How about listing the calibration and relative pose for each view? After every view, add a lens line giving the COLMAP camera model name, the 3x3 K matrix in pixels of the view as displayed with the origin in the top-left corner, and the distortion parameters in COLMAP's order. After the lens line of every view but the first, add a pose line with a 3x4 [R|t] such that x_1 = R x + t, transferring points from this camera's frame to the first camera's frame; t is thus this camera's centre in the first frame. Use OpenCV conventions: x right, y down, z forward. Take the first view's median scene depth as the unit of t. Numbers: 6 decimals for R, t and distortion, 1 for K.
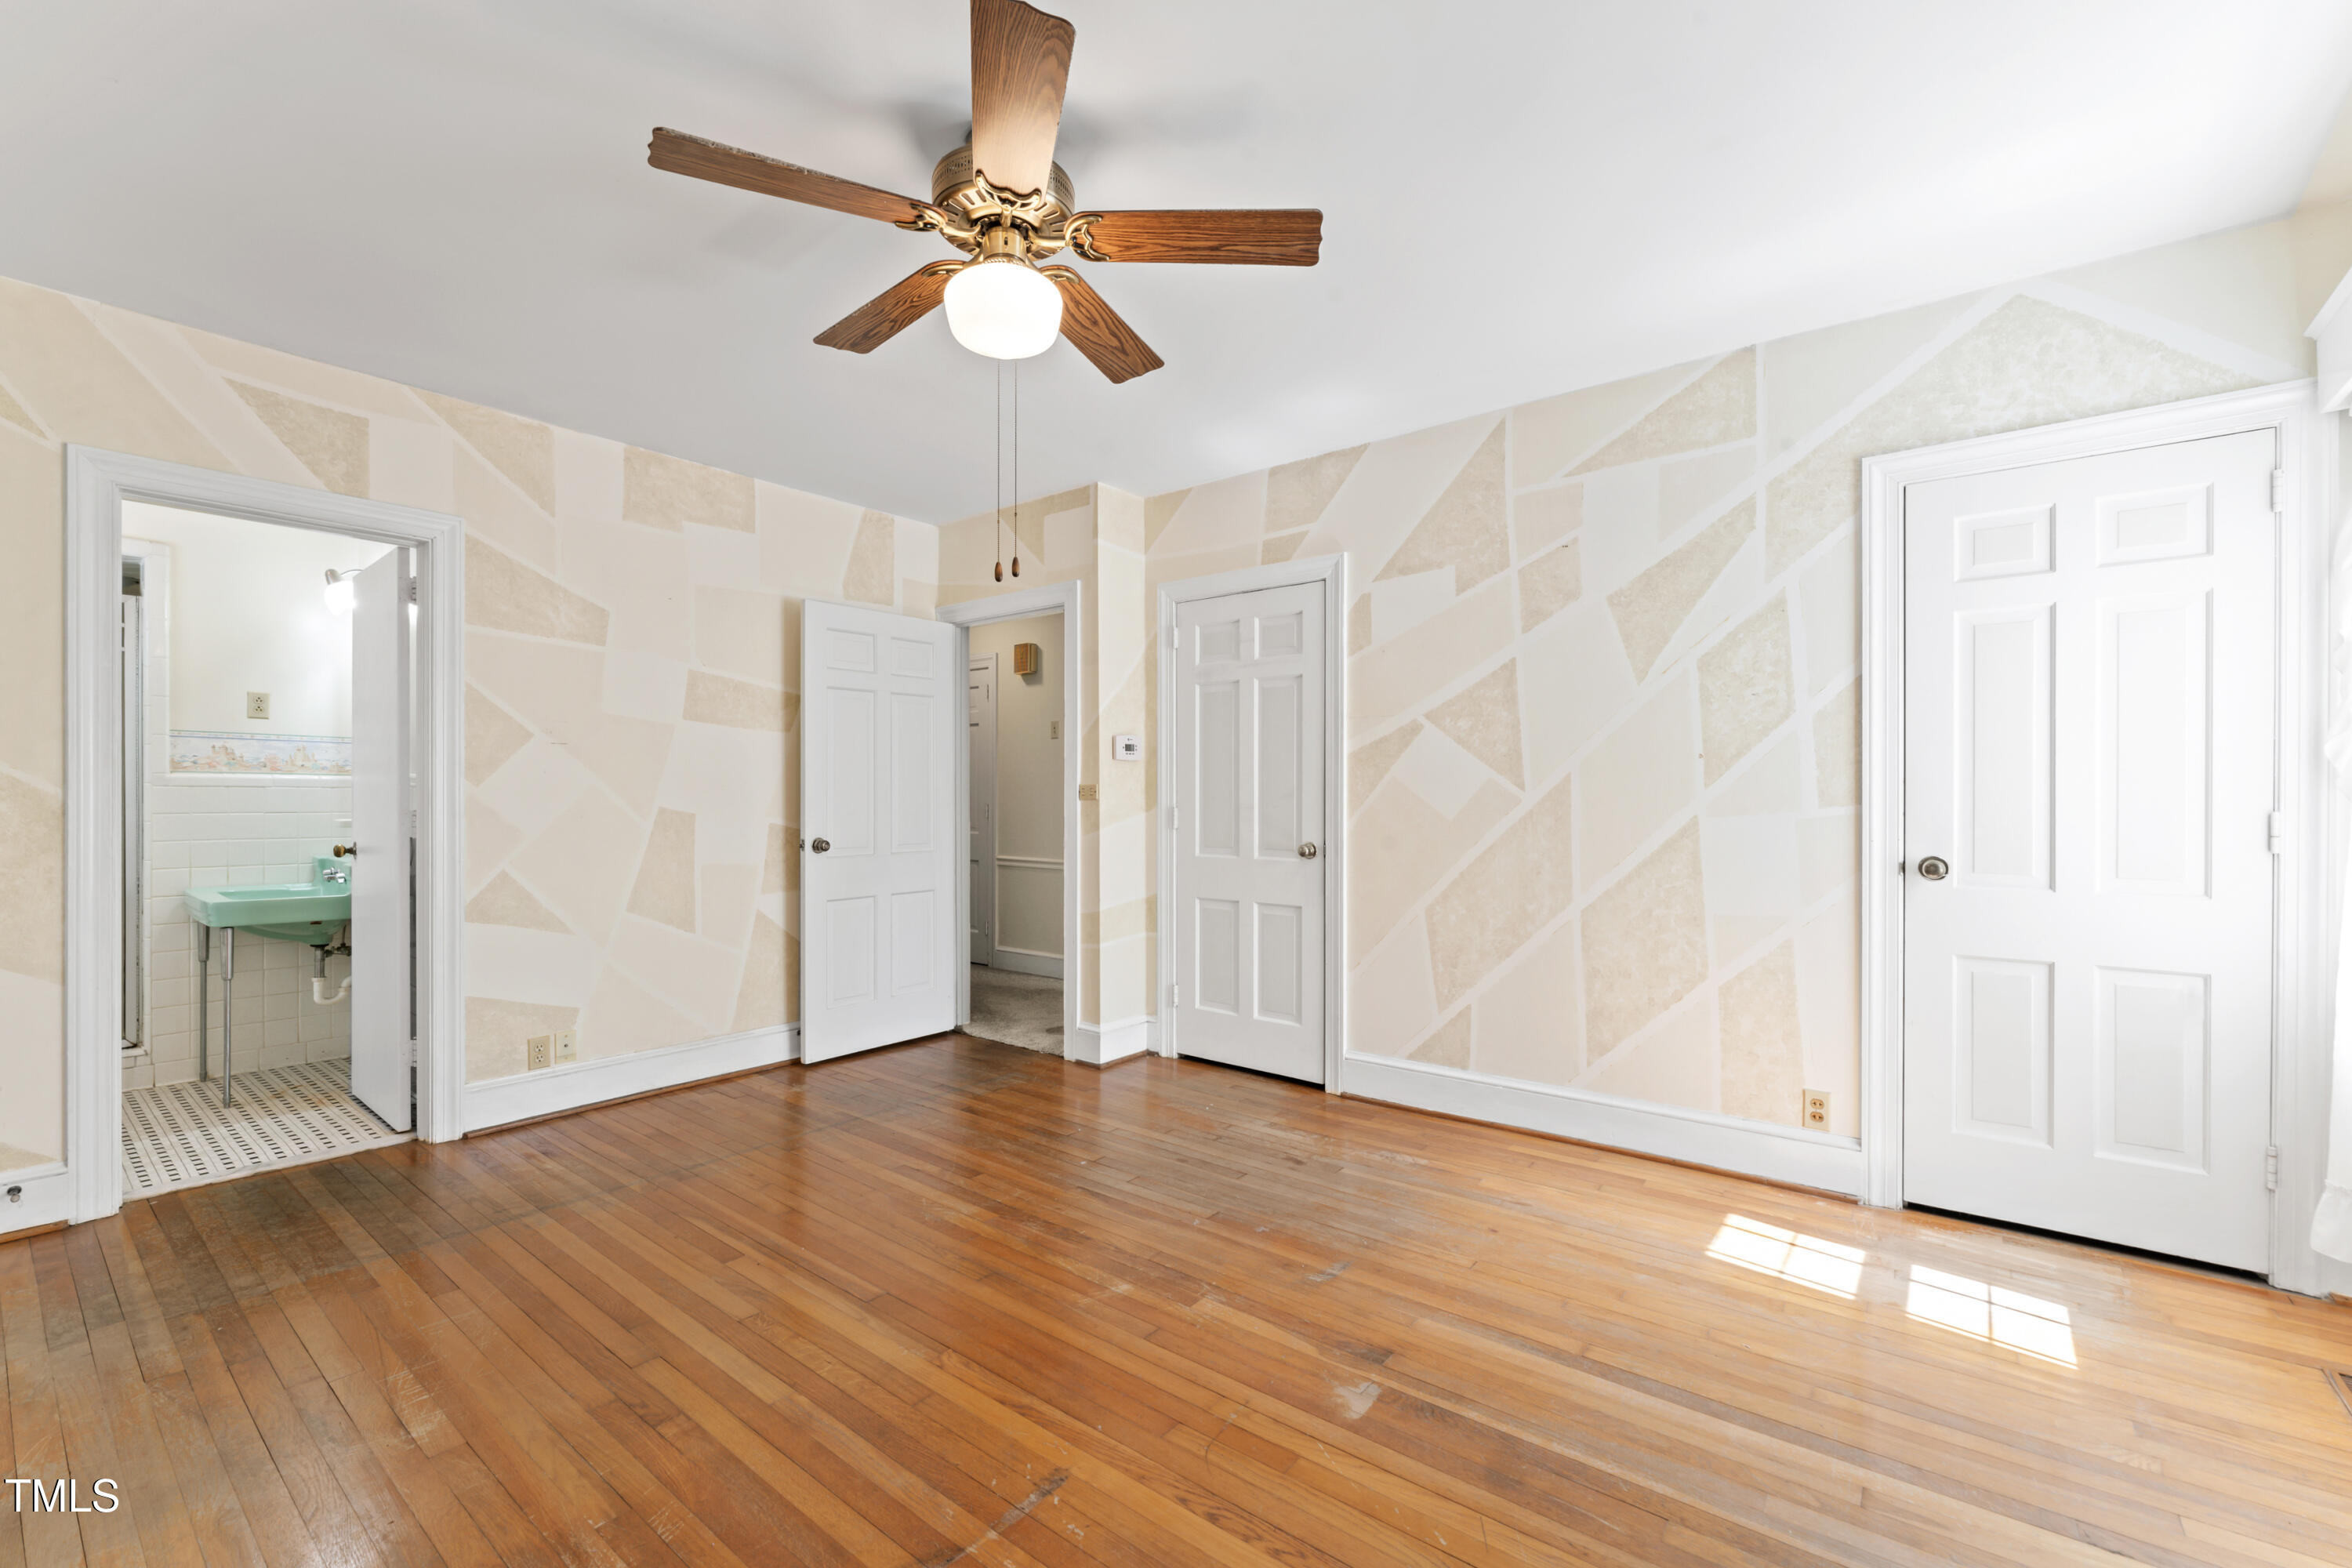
lens RADIAL K [[1002.0, 0, 1181.8], [0, 1002.0, 792.5], [0, 0, 1]] dist [0.000102, -0.000102]
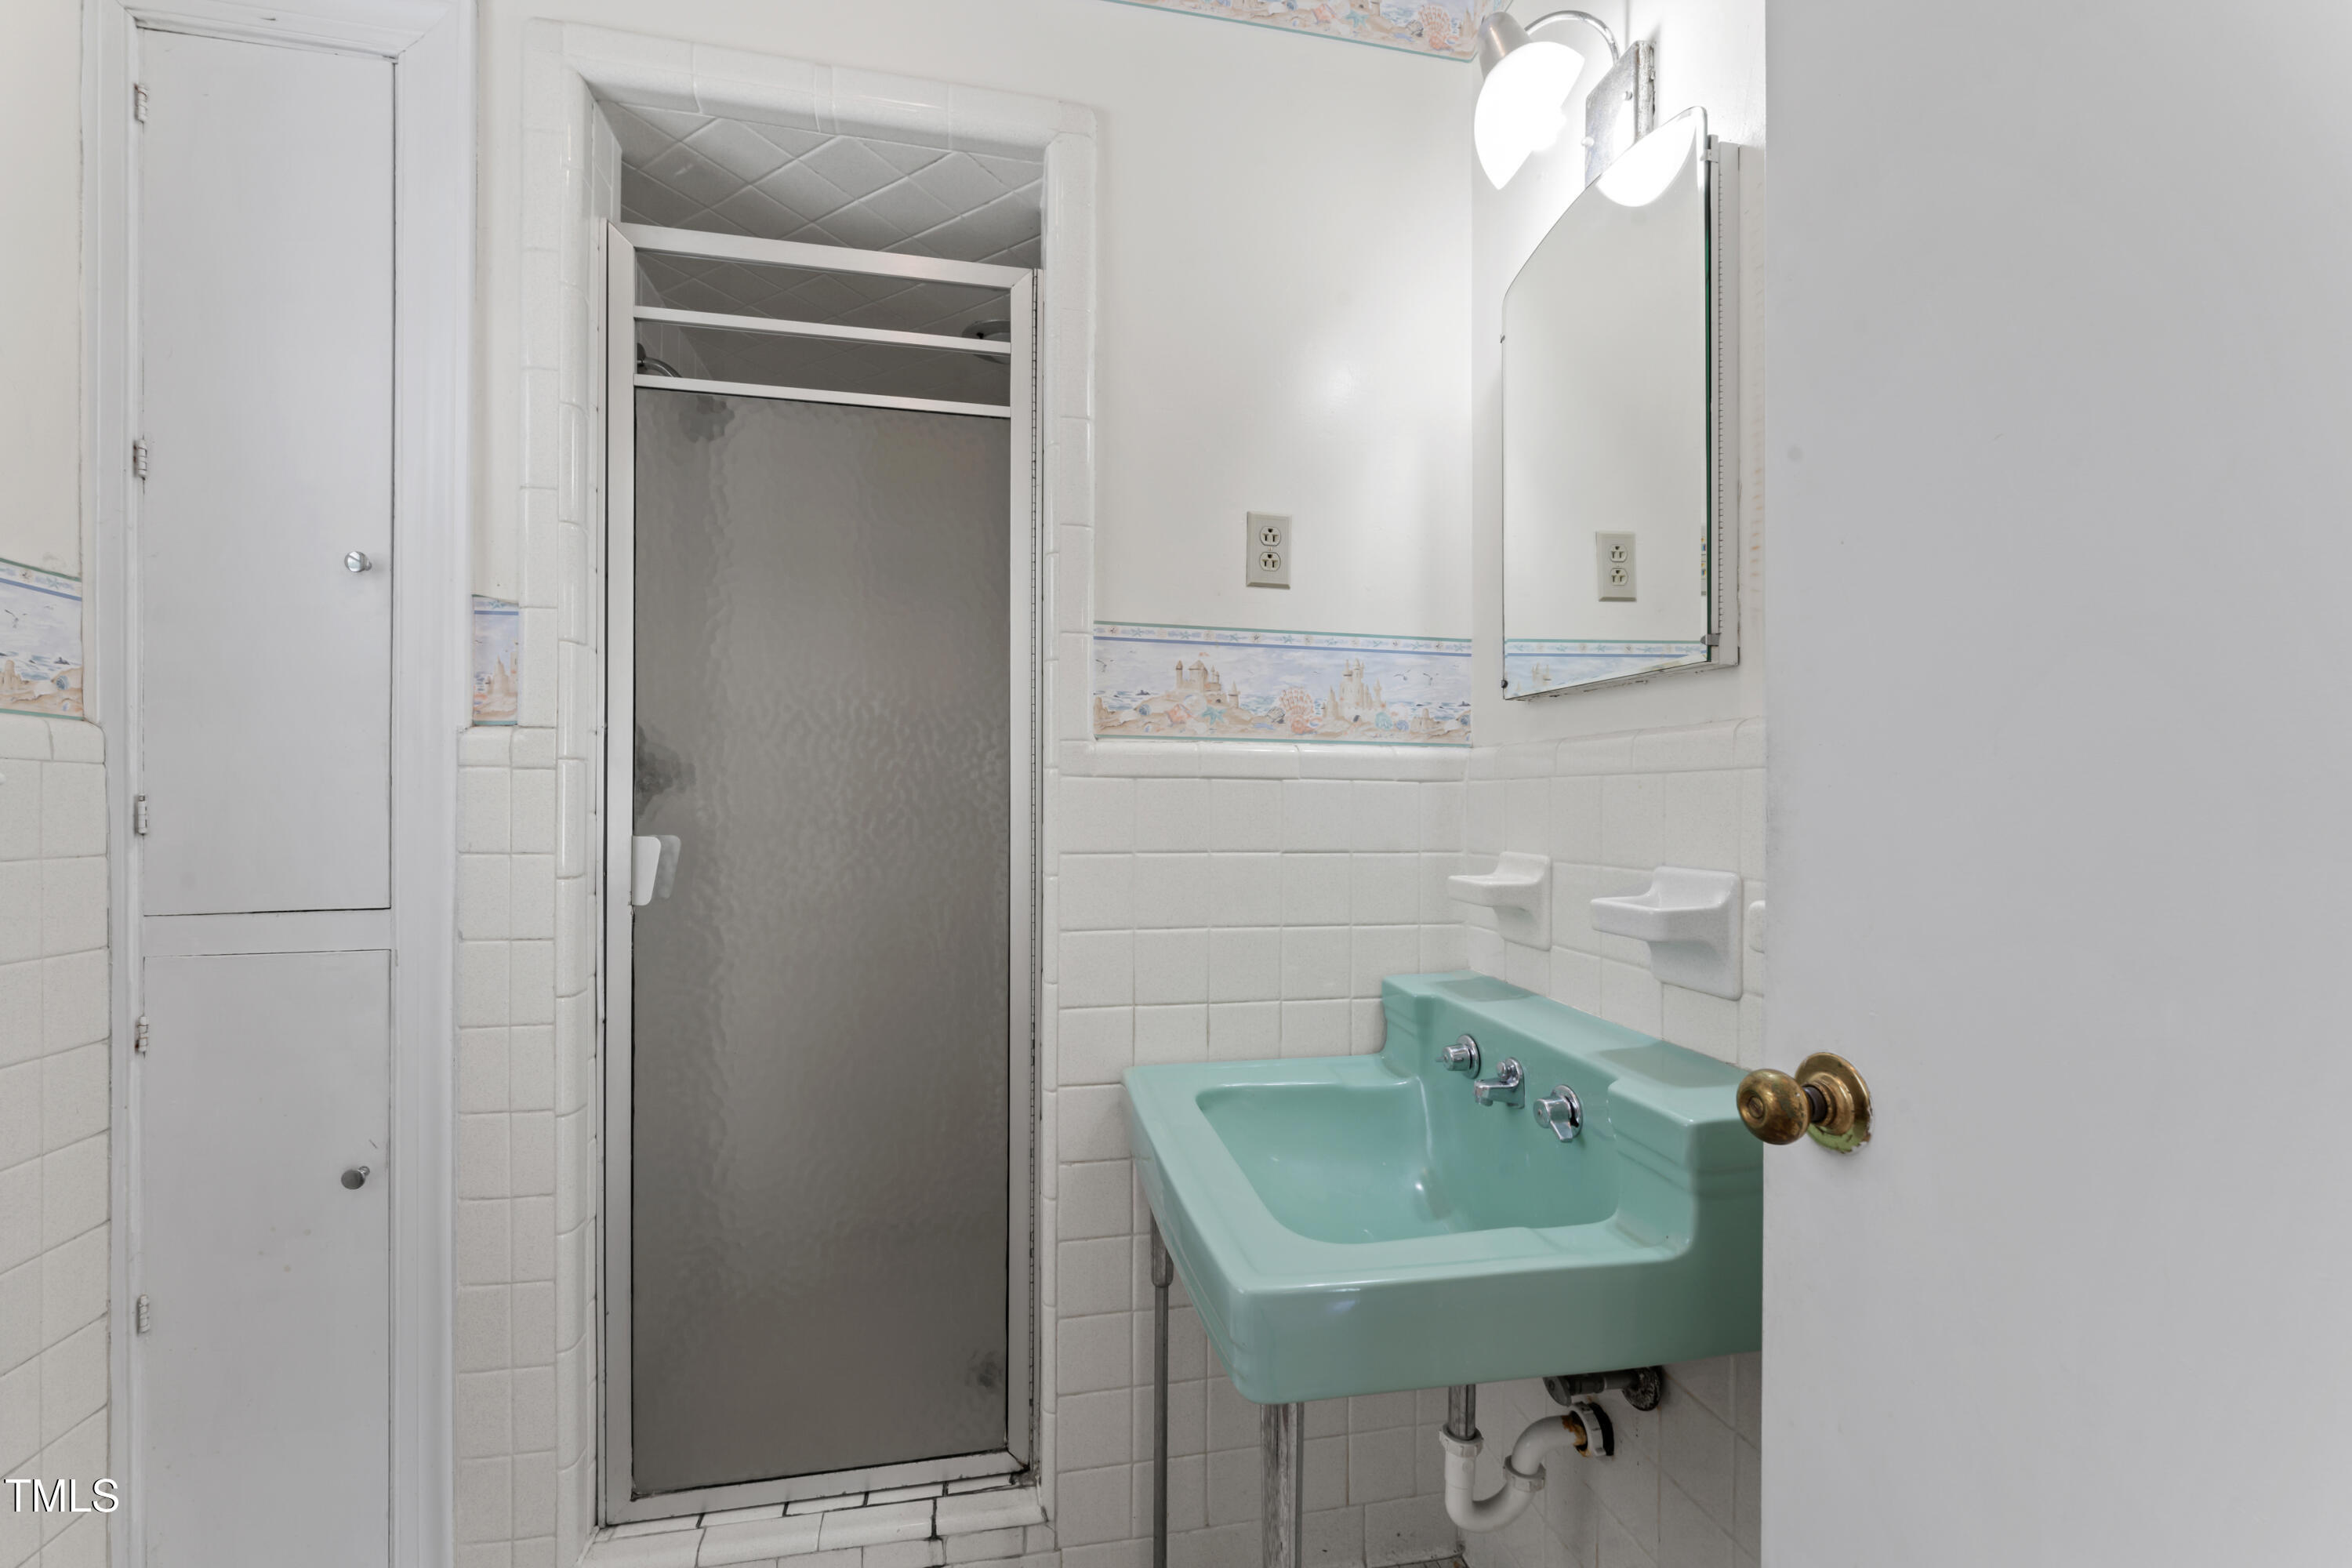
lens RADIAL K [[1002.0, 0, 1177.3], [0, 1002.0, 788.7], [0, 0, 1]] dist [0.000102, -0.000102]
pose [[0.775662, 0.001091, -0.631147, -0.734947], [-0.002021, 0.999998, -0.000755, -0.001980], [0.631145, 0.001861, 0.775663, 0.715867]]
